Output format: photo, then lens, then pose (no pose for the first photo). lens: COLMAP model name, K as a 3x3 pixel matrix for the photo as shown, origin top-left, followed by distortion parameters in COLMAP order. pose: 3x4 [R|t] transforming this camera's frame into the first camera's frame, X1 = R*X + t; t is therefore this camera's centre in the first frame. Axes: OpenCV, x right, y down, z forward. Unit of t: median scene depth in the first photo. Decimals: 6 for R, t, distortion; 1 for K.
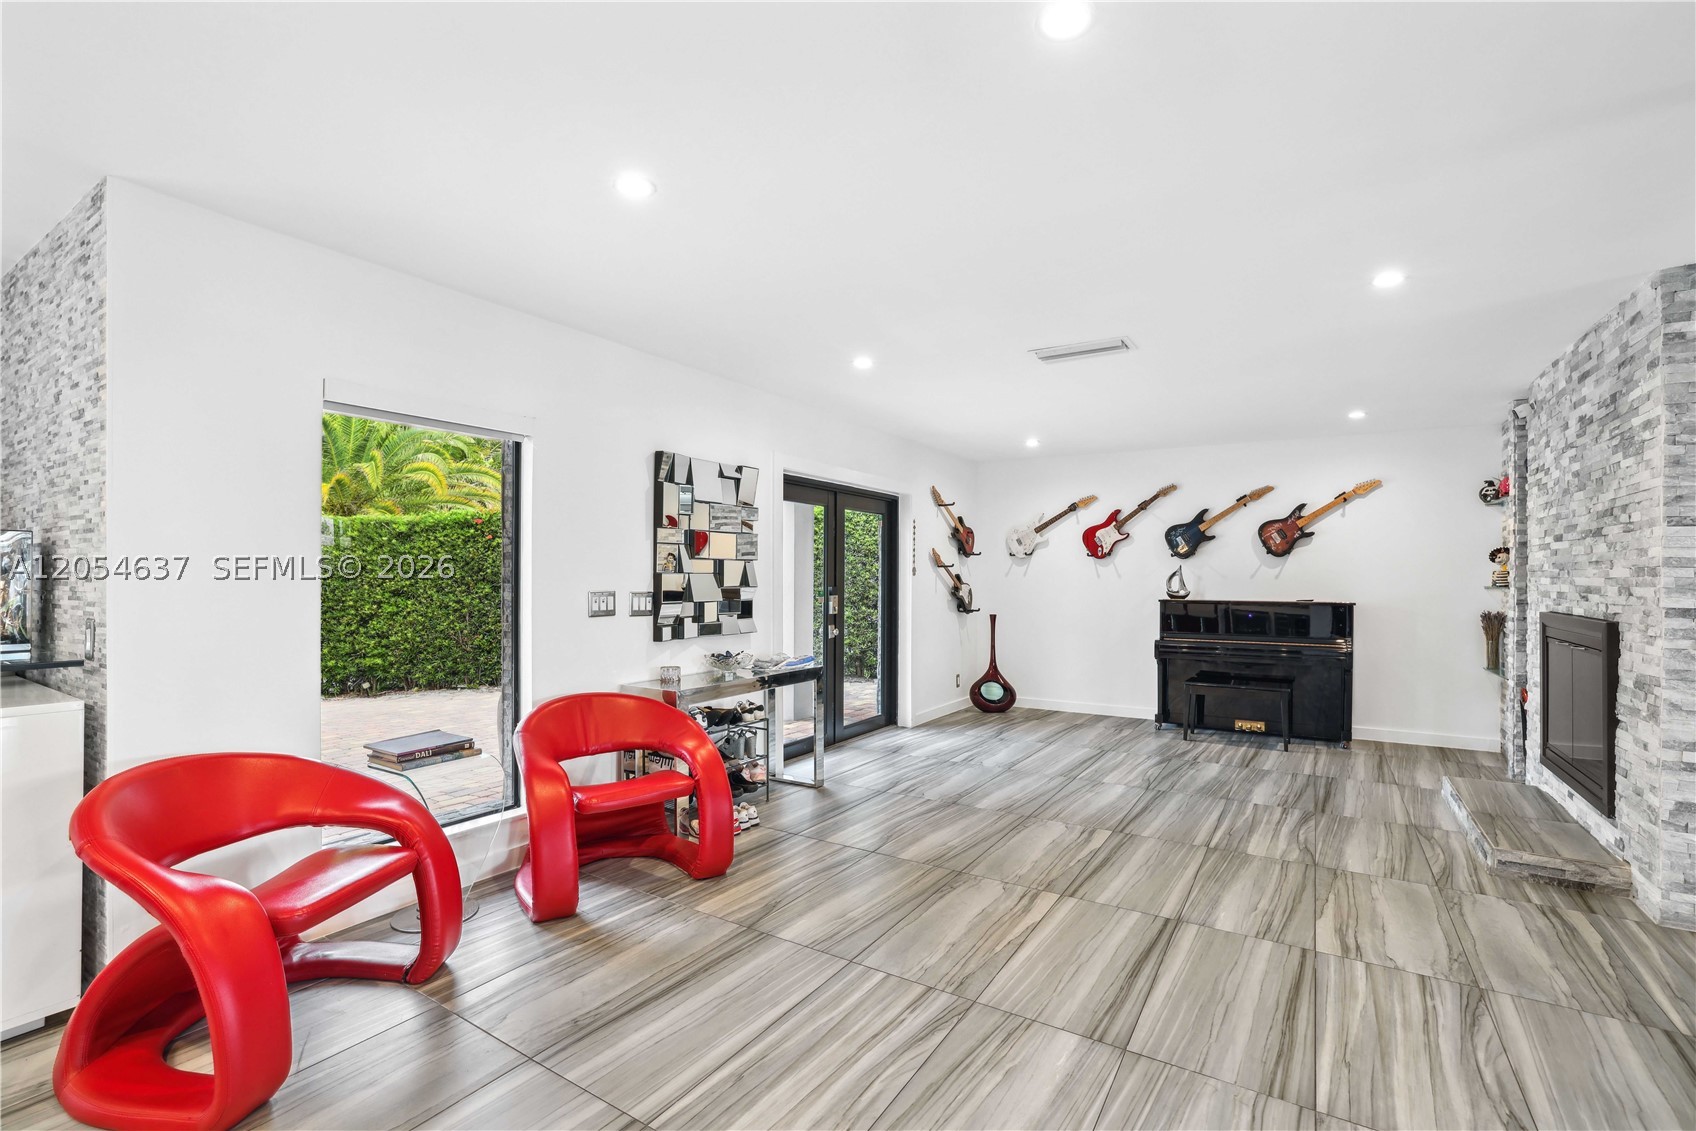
lens RADIAL K [[767.7, 0, 866.8], [0, 767.7, 561.9], [0, 0, 1]] dist [-0.039910, 0.015052]
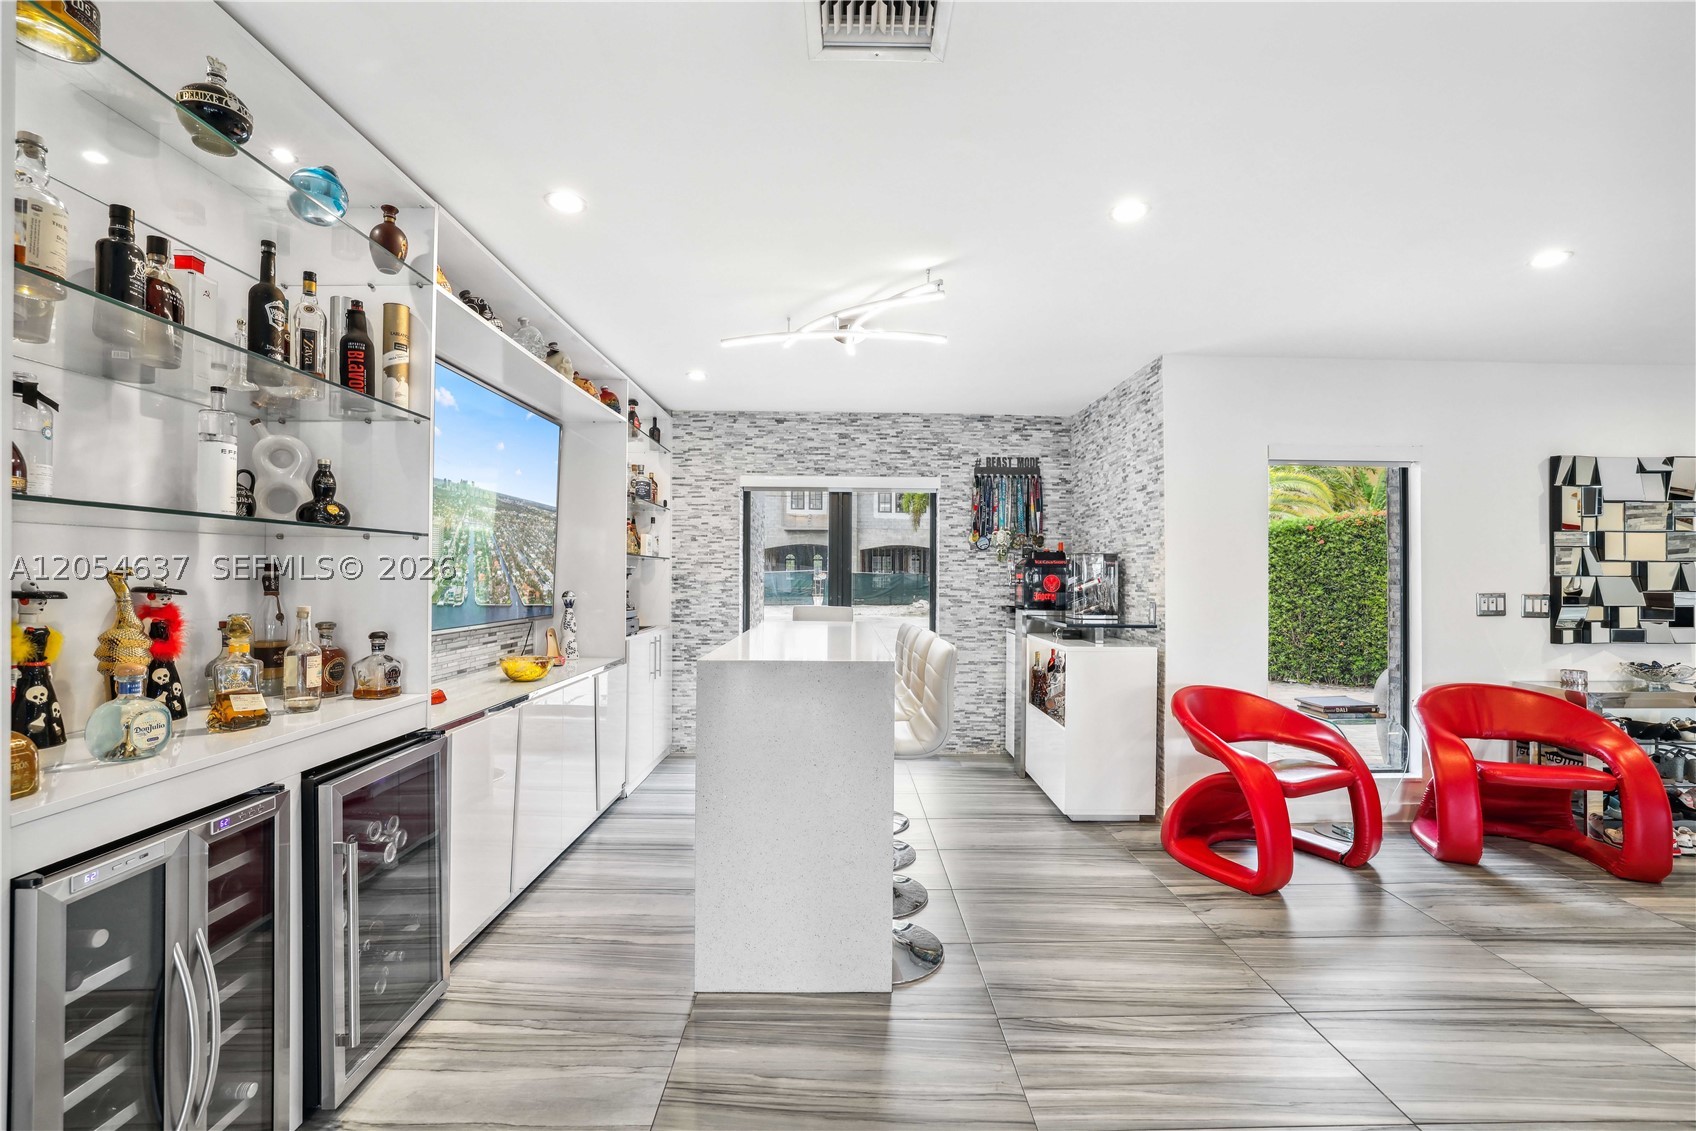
lens RADIAL K [[742.1, 0, 862.9], [0, 742.1, 566.0], [0, 0, 1]] dist [-0.032950, 0.012888]
pose [[0.547758, -0.011590, -0.836557, 0.034978], [0.012603, 0.999905, -0.005601, -0.005985], [0.836542, -0.007476, 0.547852, -0.333997]]
